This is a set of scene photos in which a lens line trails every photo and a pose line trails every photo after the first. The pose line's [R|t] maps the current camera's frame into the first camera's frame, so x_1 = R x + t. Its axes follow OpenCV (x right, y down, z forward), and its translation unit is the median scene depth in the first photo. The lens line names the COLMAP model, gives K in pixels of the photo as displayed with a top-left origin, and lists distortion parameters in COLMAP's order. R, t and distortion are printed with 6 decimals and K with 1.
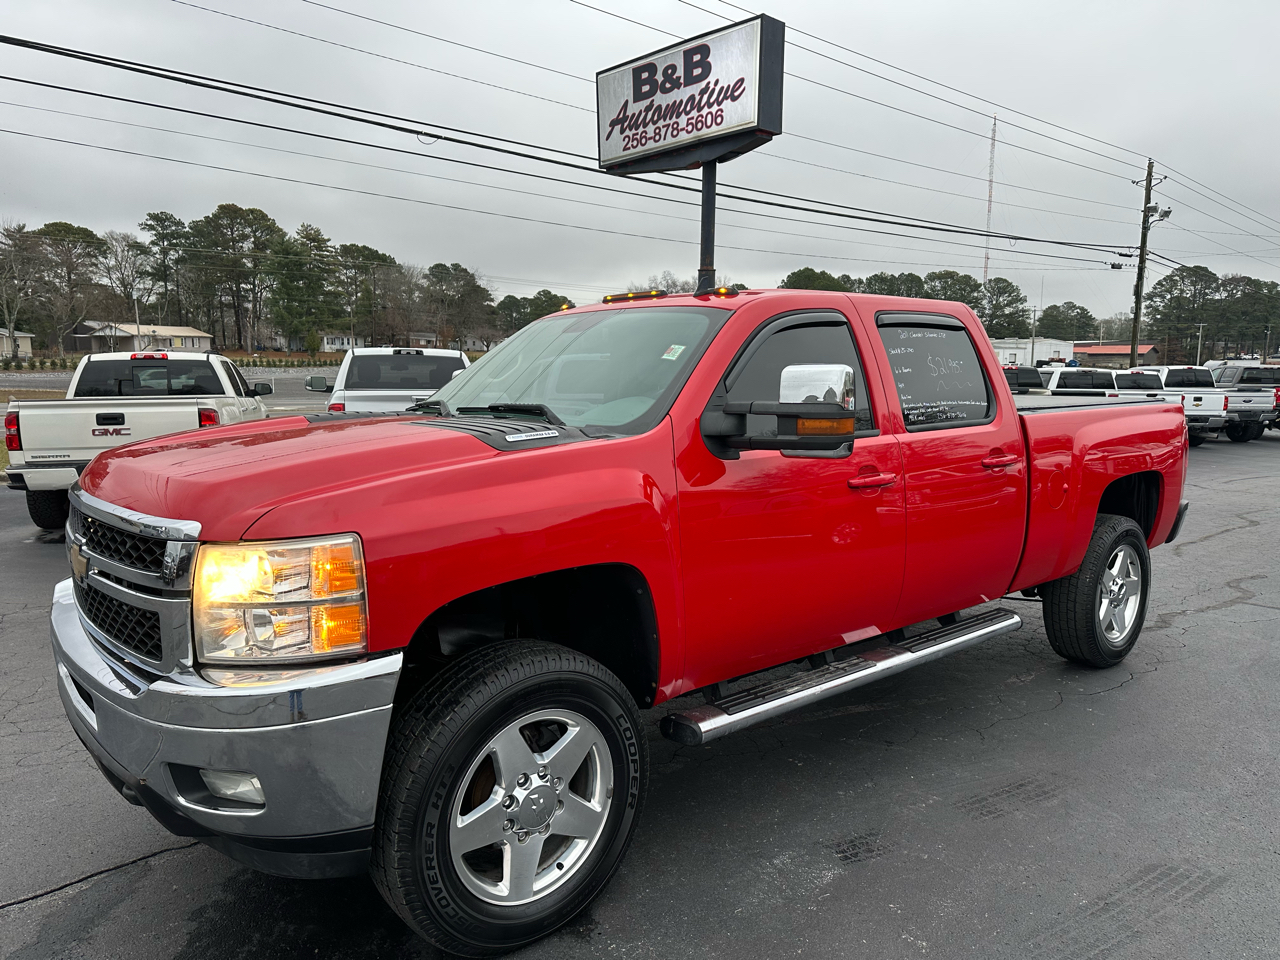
lens RADIAL K [[904.4, 0, 639.0], [0, 904.4, 481.0], [0, 0, 1]] dist [0.050670, -0.055014]
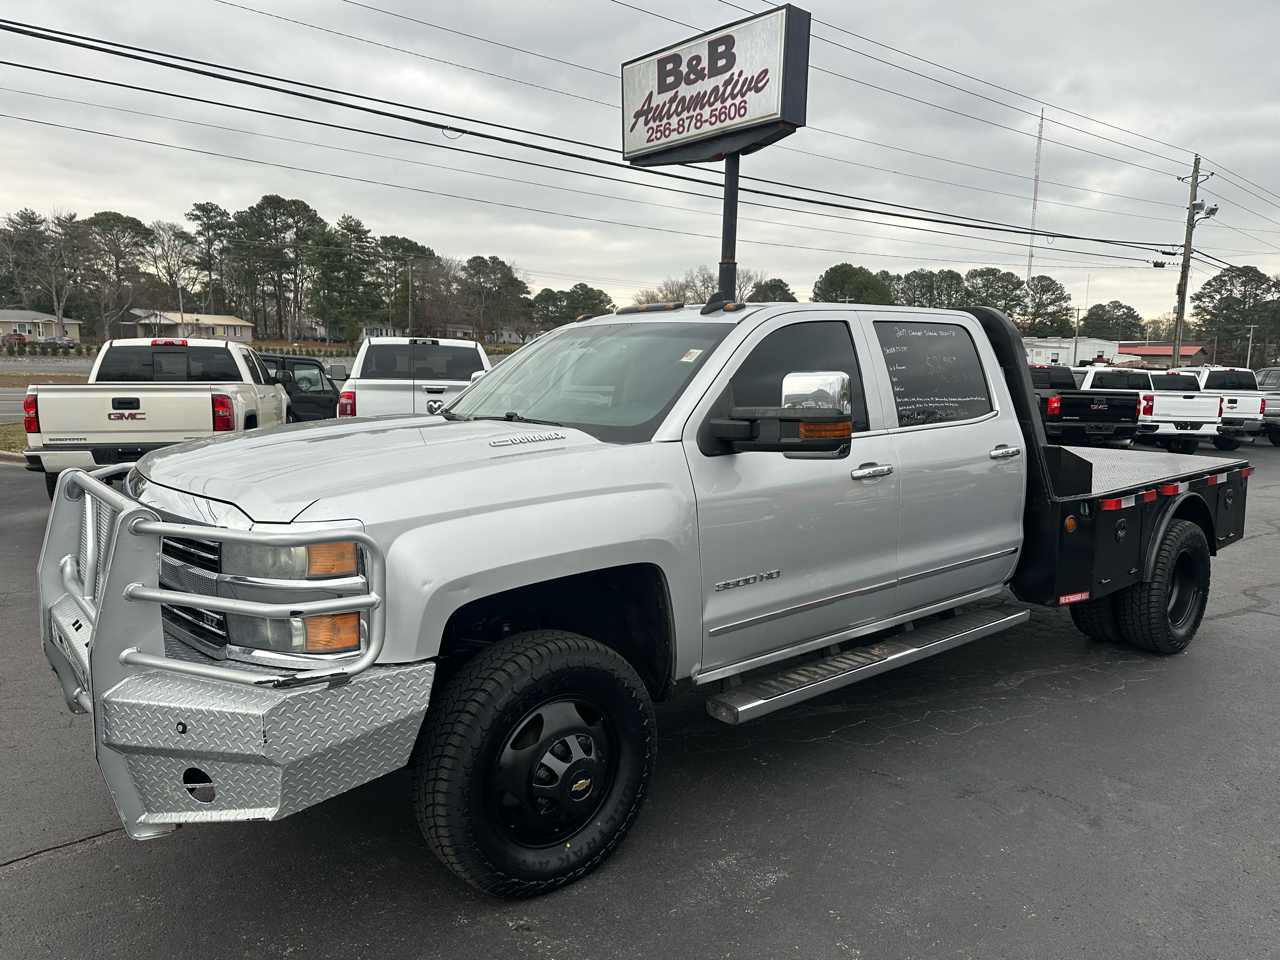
lens RADIAL K [[904.4, 0, 639.0], [0, 904.4, 481.0], [0, 0, 1]] dist [0.050670, -0.055014]
pose [[0.999124, 0.018954, -0.037320, 0.016491], [-0.018725, 0.999804, 0.006472, 0.000503], [0.037435, -0.005768, 0.999282, 0.003583]]
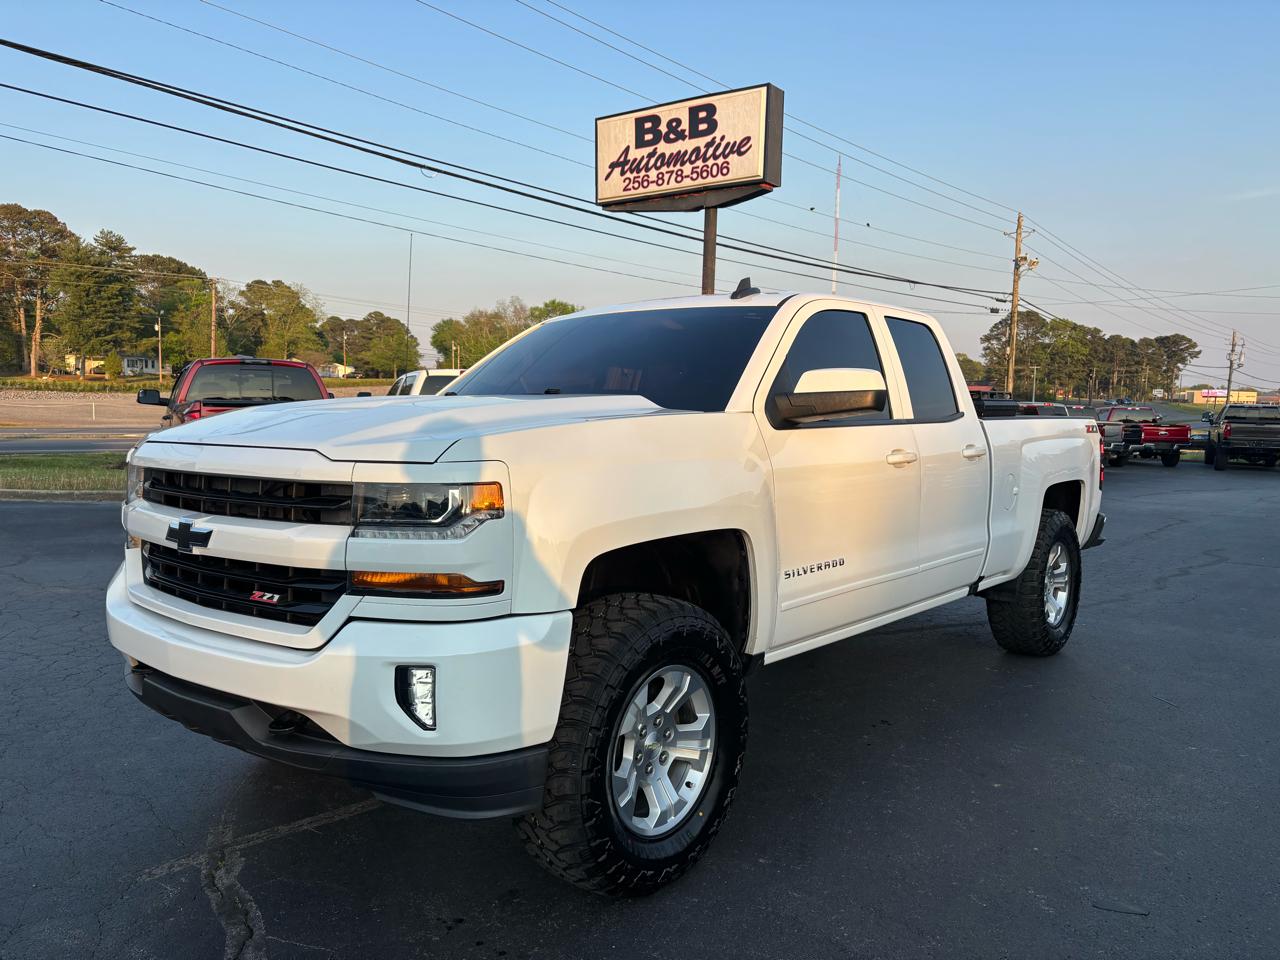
lens RADIAL K [[978.2, 0, 645.1], [0, 978.2, 483.0], [0, 0, 1]] dist [0.010692, 0.006250]
pose [[0.984448, 0.000764, 0.175674, -0.178640], [0.006401, 0.999171, -0.040214, 0.026484], [-0.175559, 0.040713, 0.983627, -0.119280]]
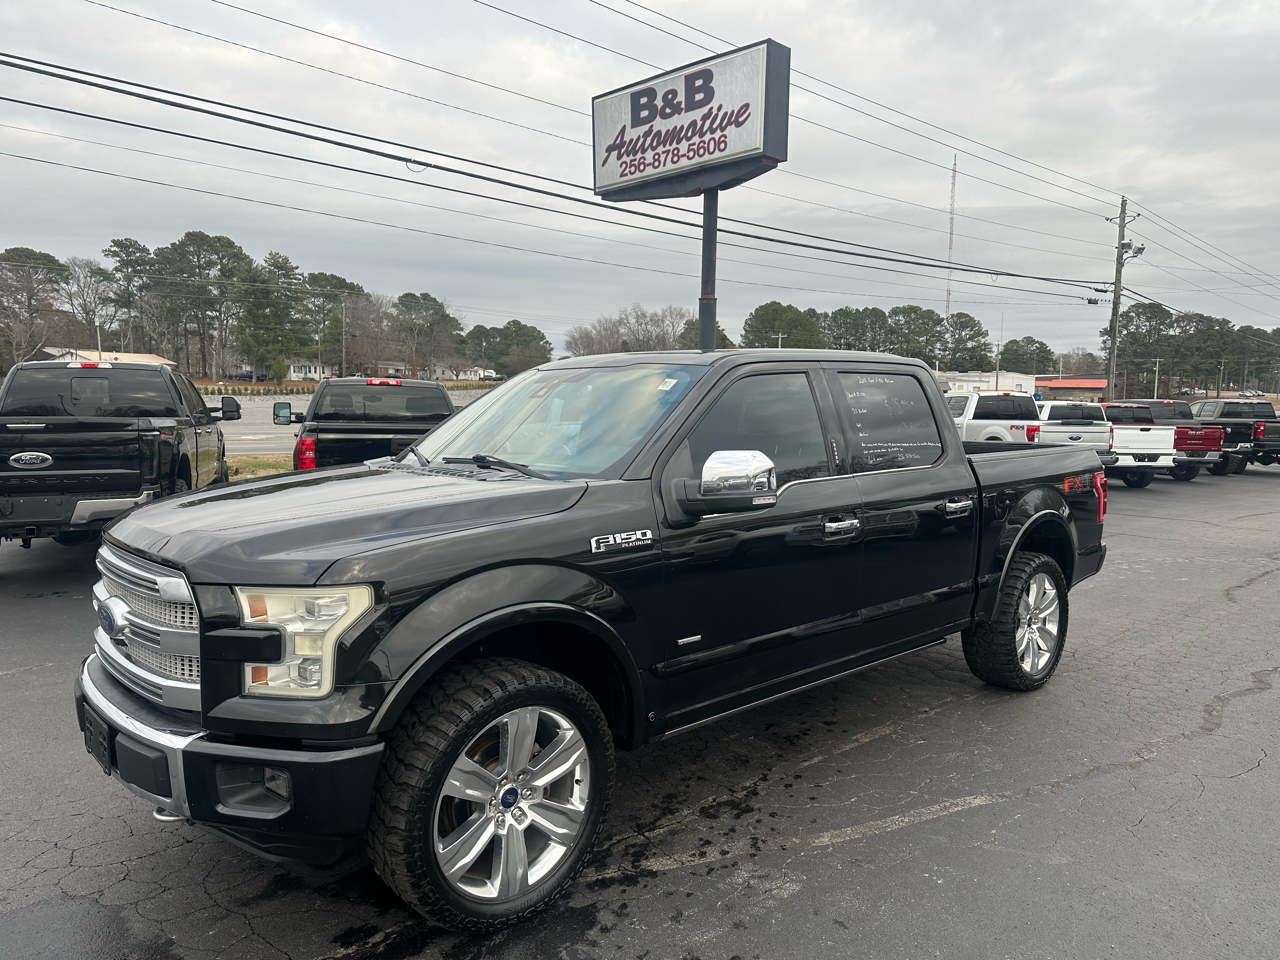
lens RADIAL K [[900.8, 0, 636.8], [0, 900.8, 480.5], [0, 0, 1]] dist [0.064612, -0.077892]
pose [[0.999419, 0.002960, 0.033965, -0.028816], [-0.001828, 0.999444, -0.033285, -0.005579], [-0.034045, 0.033204, 0.998869, 0.037983]]
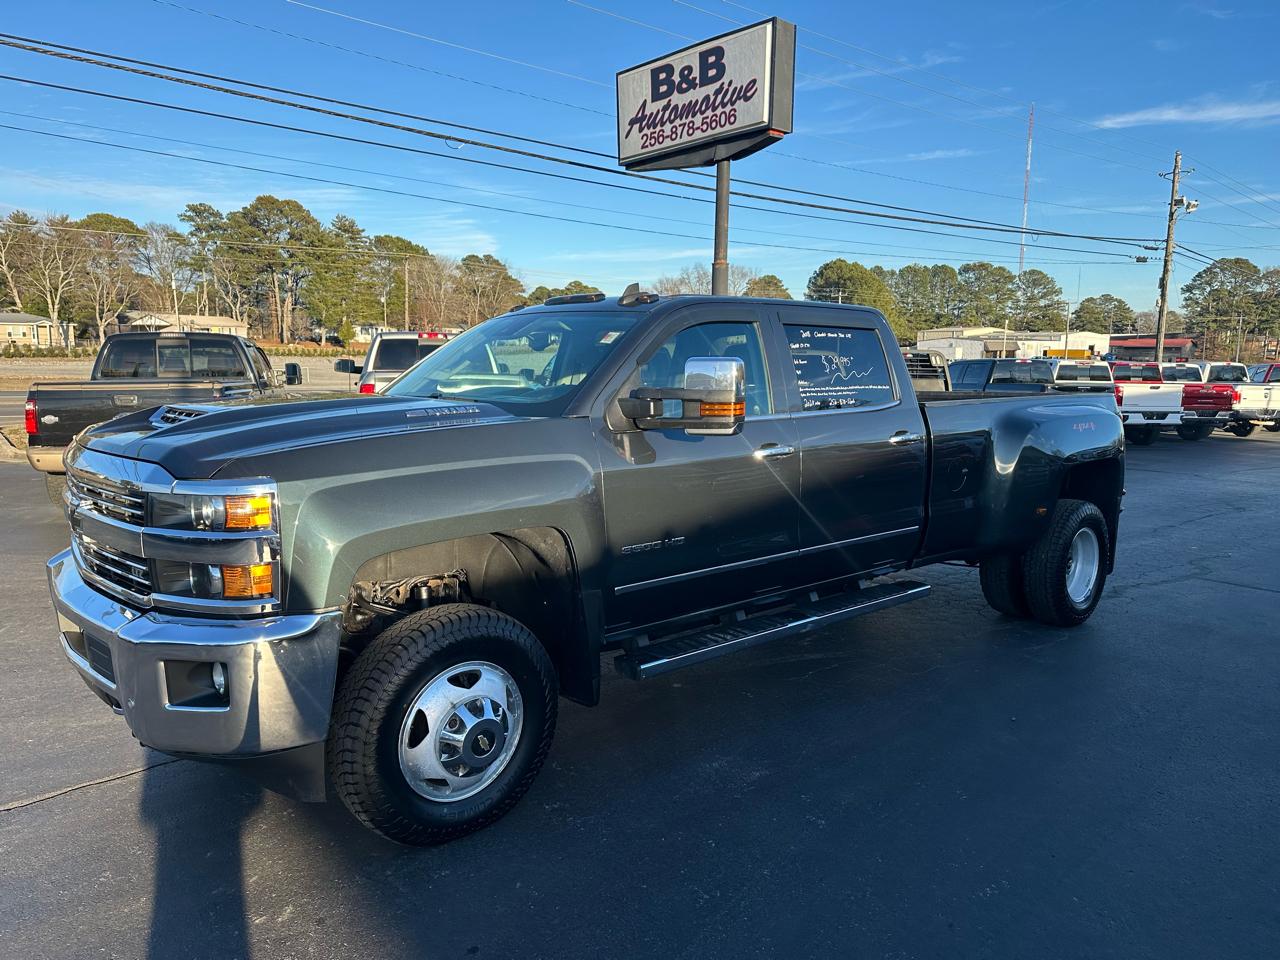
lens RADIAL K [[902.7, 0, 642.3], [0, 902.7, 478.8], [0, 0, 1]] dist [0.063075, -0.072050]
pose [[0.999537, 0.008755, -0.029153, 0.015643], [-0.008545, 0.999937, 0.007300, 0.005745], [0.029215, -0.007048, 0.999548, -0.036470]]
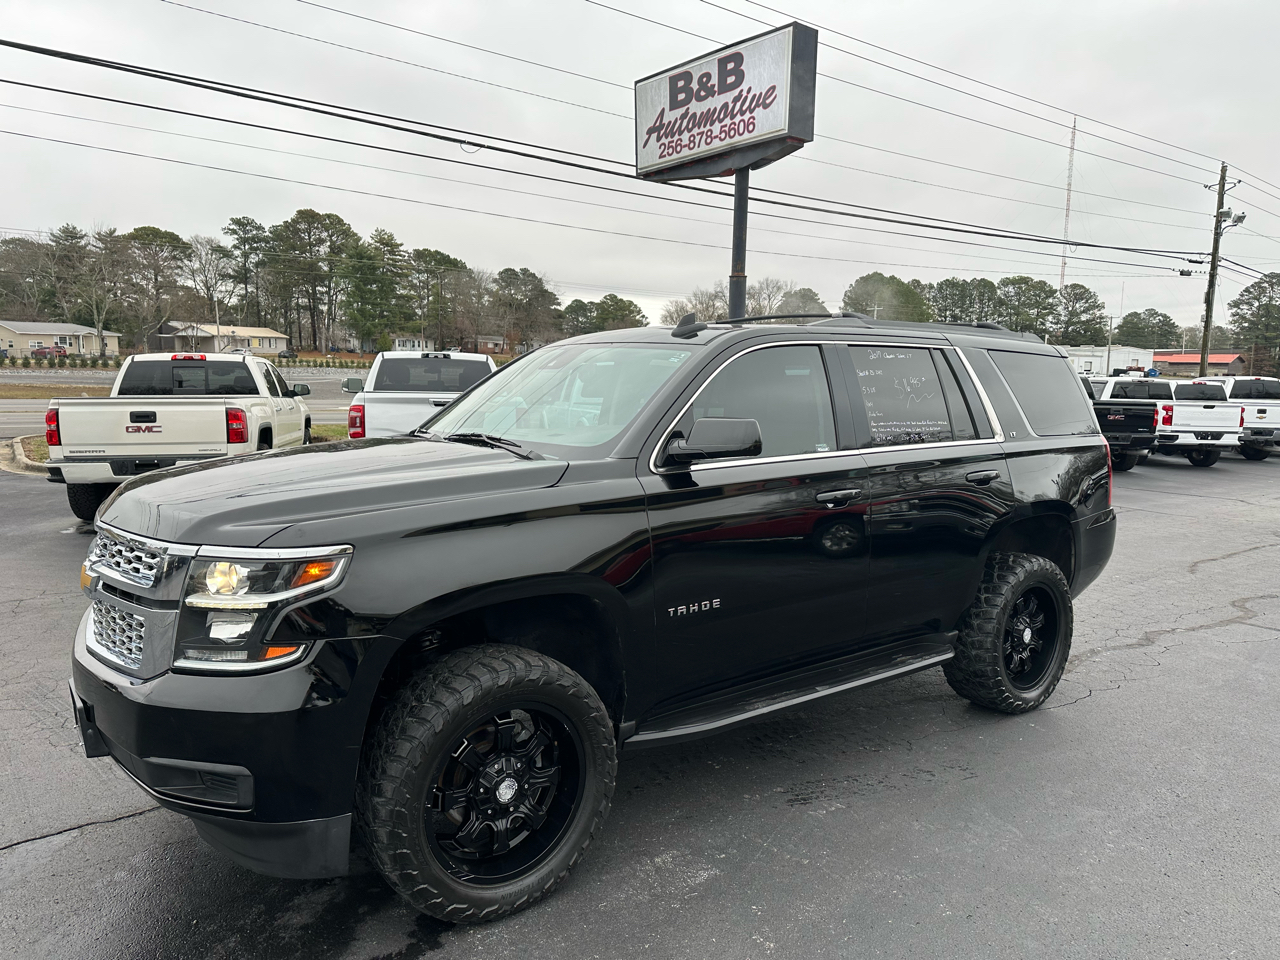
lens RADIAL K [[900.9, 0, 645.7], [0, 900.9, 479.8], [0, 0, 1]] dist [0.068337, -0.076832]
pose [[0.997789, 0.018481, -0.063845, 0.035315], [-0.018826, 0.999811, -0.004812, -0.000850], [0.063744, 0.006004, 0.997948, -0.004441]]
